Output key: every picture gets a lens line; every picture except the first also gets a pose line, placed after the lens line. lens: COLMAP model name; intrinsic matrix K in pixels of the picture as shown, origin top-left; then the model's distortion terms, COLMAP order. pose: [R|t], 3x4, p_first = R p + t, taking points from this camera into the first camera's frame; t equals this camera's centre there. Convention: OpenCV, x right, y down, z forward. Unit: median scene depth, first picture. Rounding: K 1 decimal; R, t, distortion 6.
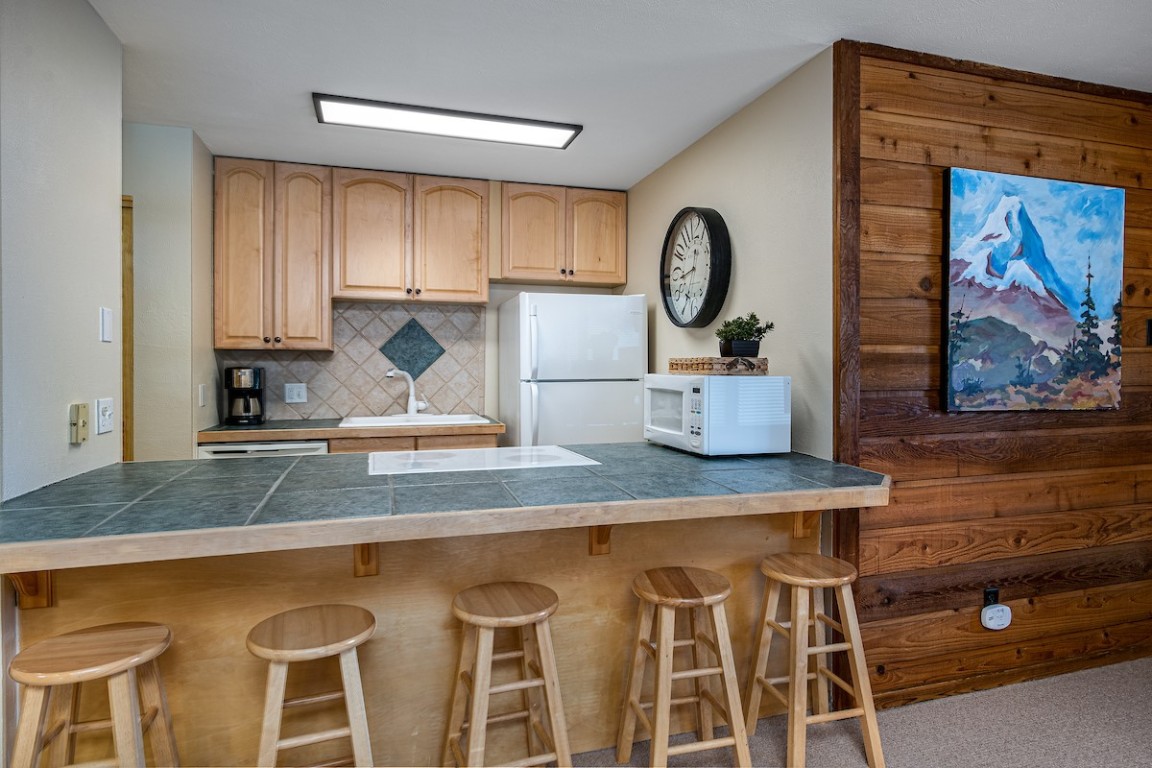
lens RADIAL K [[634.0, 0, 576.0], [0, 634.0, 384.0], [0, 0, 1]] dist [0.000197, -0.000105]
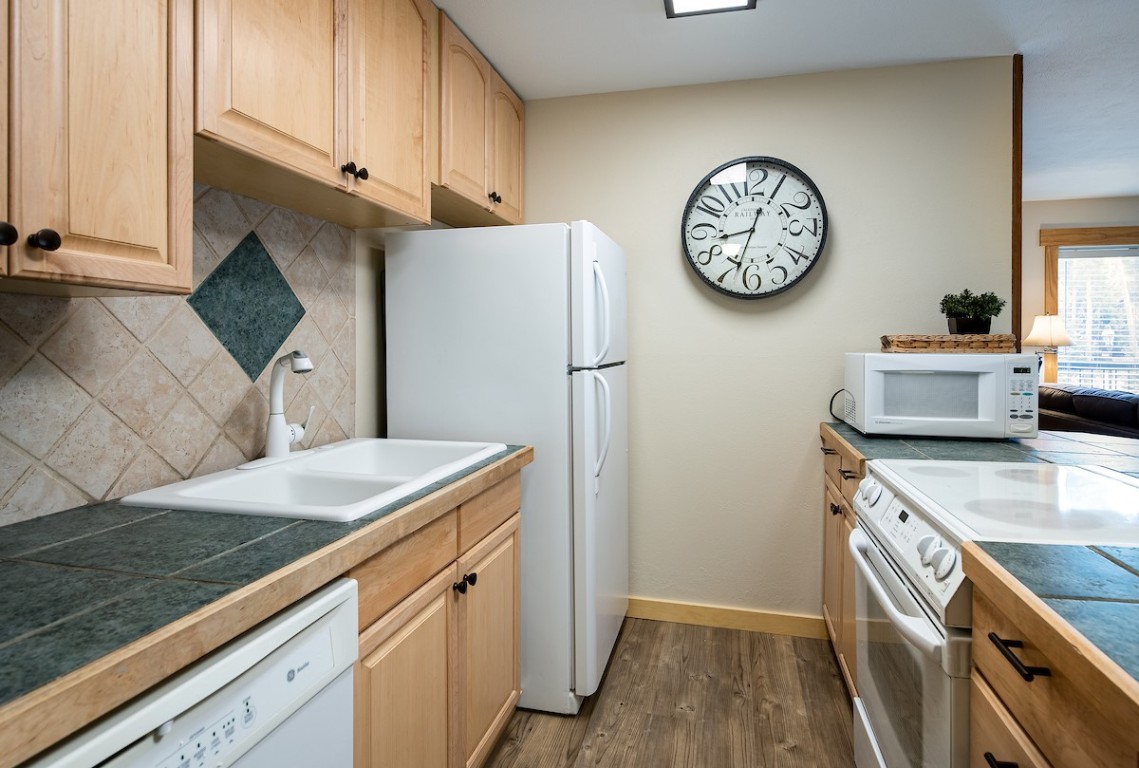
lens RADIAL K [[610.8, 0, 571.1], [0, 610.8, 354.4], [0, 0, 1]] dist [0.001128, 0.000100]
pose [[0.513117, -0.014910, 0.858189, -0.527796], [0.024147, 0.999704, 0.002931, -0.018359], [-0.857979, 0.019219, 0.513325, 0.642448]]
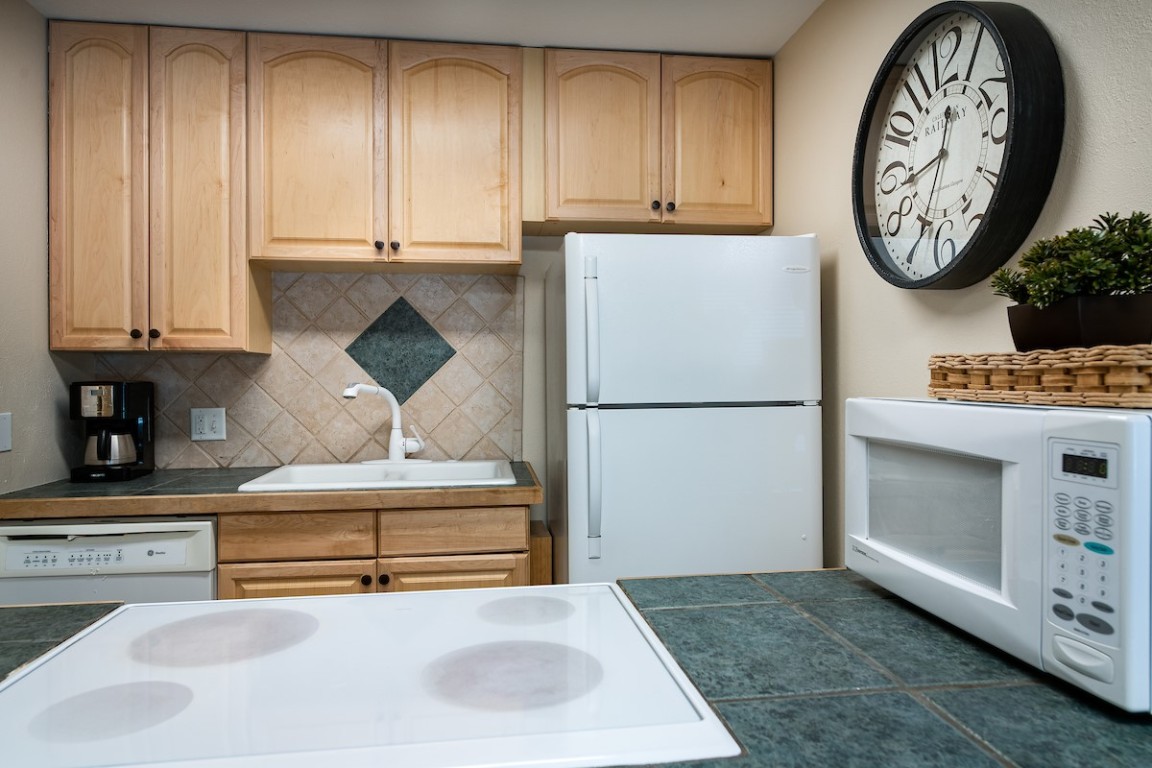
lens RADIAL K [[728.5, 0, 576.0], [0, 728.5, 384.0], [0, 0, 1]] dist [-0.001987, -0.000101]
pose [[0.987002, -0.003989, -0.160660, 0.012656], [0.001418, 0.999869, -0.016114, -0.012099], [0.160704, 0.015677, 0.986878, 0.377789]]
